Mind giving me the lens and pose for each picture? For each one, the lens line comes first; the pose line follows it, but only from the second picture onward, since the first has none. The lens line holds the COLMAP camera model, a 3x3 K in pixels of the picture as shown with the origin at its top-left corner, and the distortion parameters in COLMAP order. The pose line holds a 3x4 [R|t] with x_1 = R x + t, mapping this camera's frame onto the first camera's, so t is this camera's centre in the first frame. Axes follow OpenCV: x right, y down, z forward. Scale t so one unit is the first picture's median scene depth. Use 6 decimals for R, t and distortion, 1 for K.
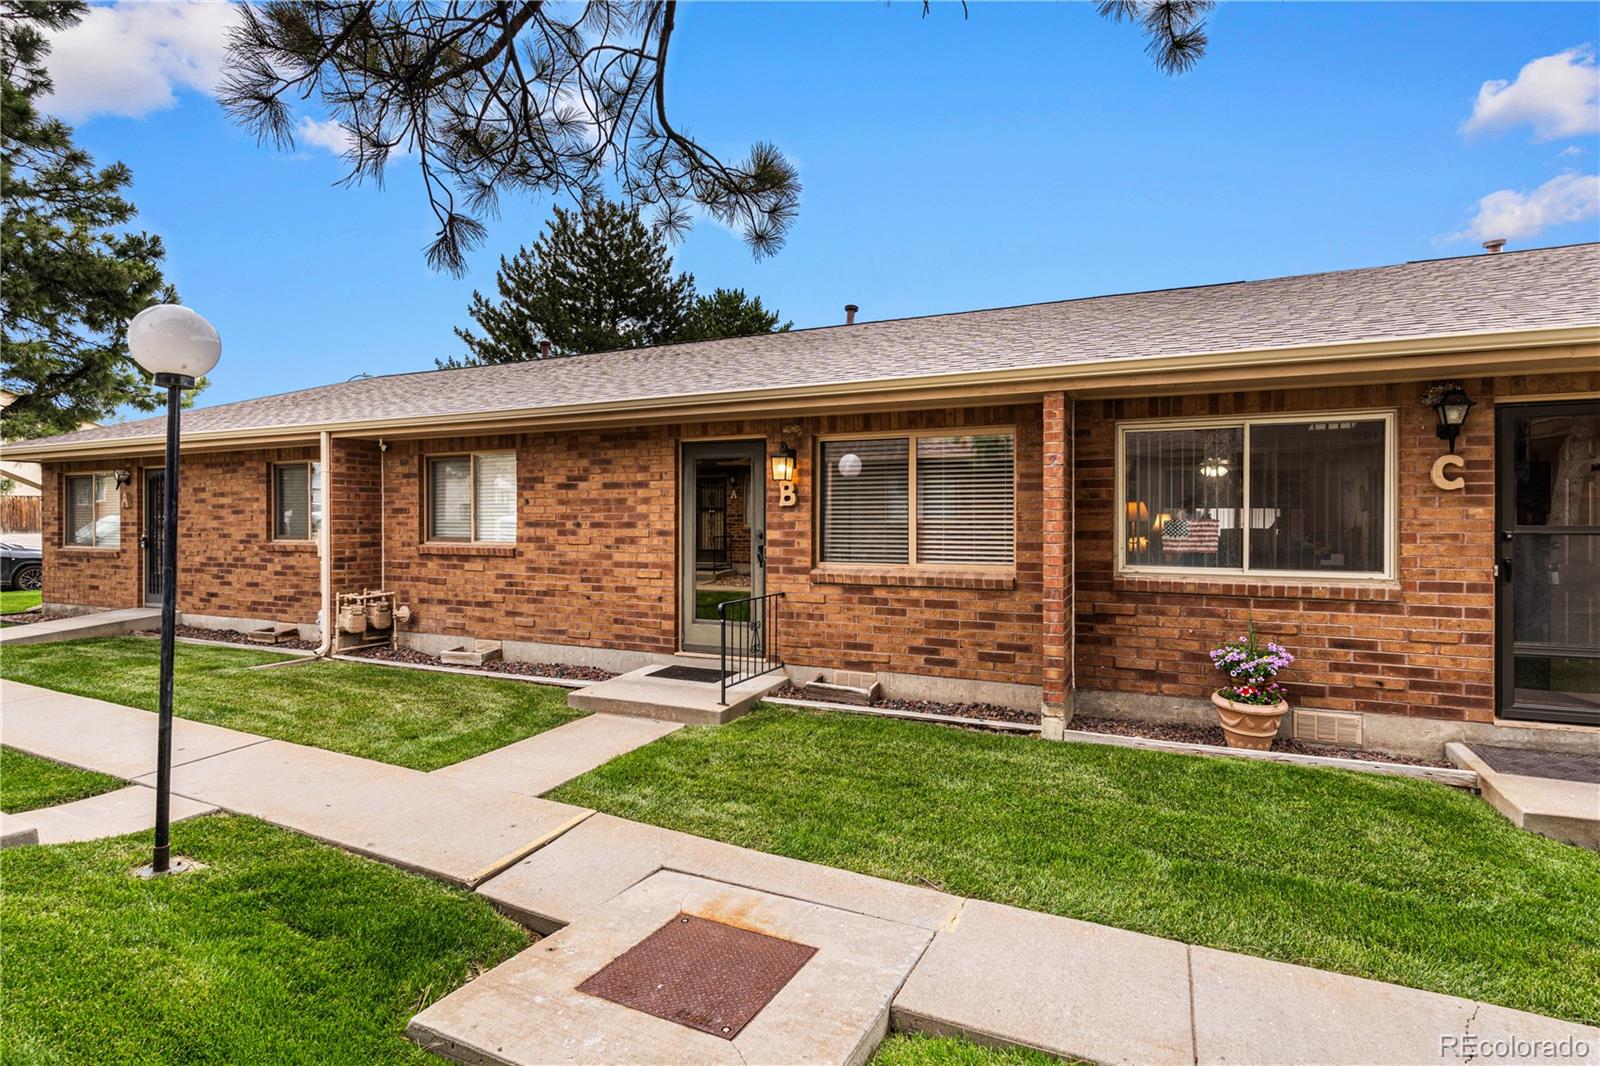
lens RADIAL K [[768.8, 0, 810.8], [0, 768.8, 526.4], [0, 0, 1]] dist [-0.000017, 0.000996]
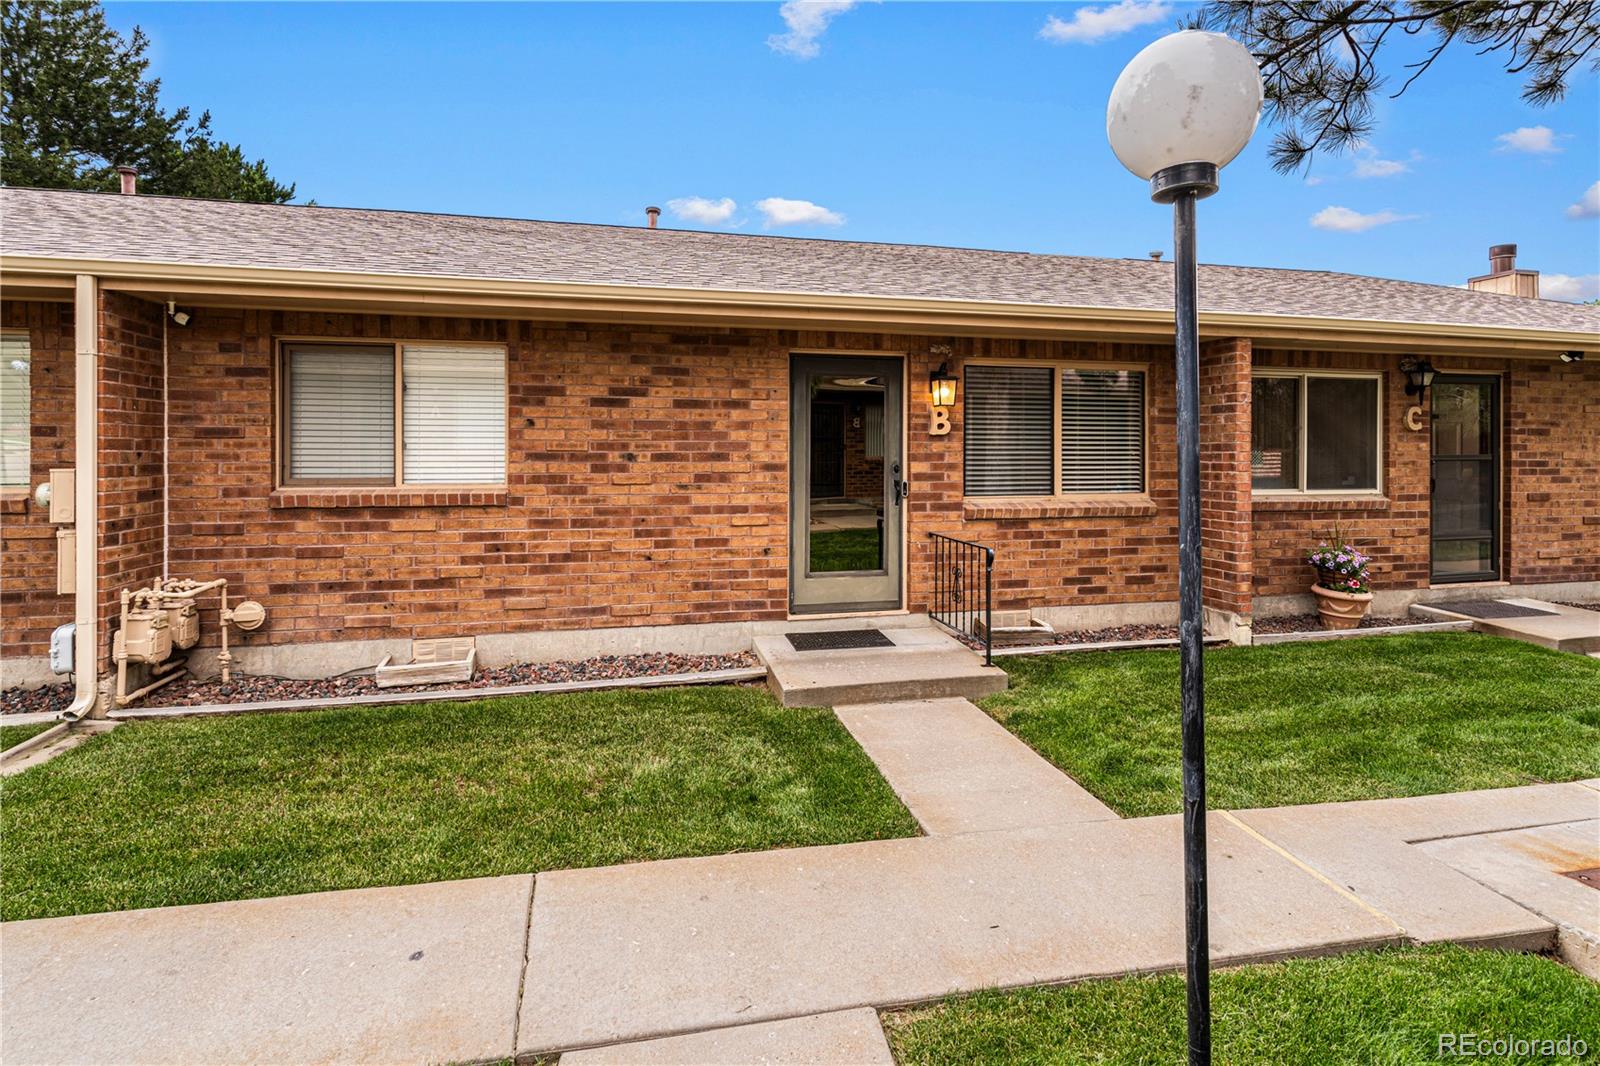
lens RADIAL K [[768.8, 0, 826.0], [0, 768.8, 453.8], [0, 0, 1]] dist [-0.000017, 0.000996]
pose [[0.798549, -0.001497, 0.601928, -0.649863], [0.003687, 0.999990, -0.002404, -0.002880], [-0.601919, 0.004139, 0.798546, 0.356062]]
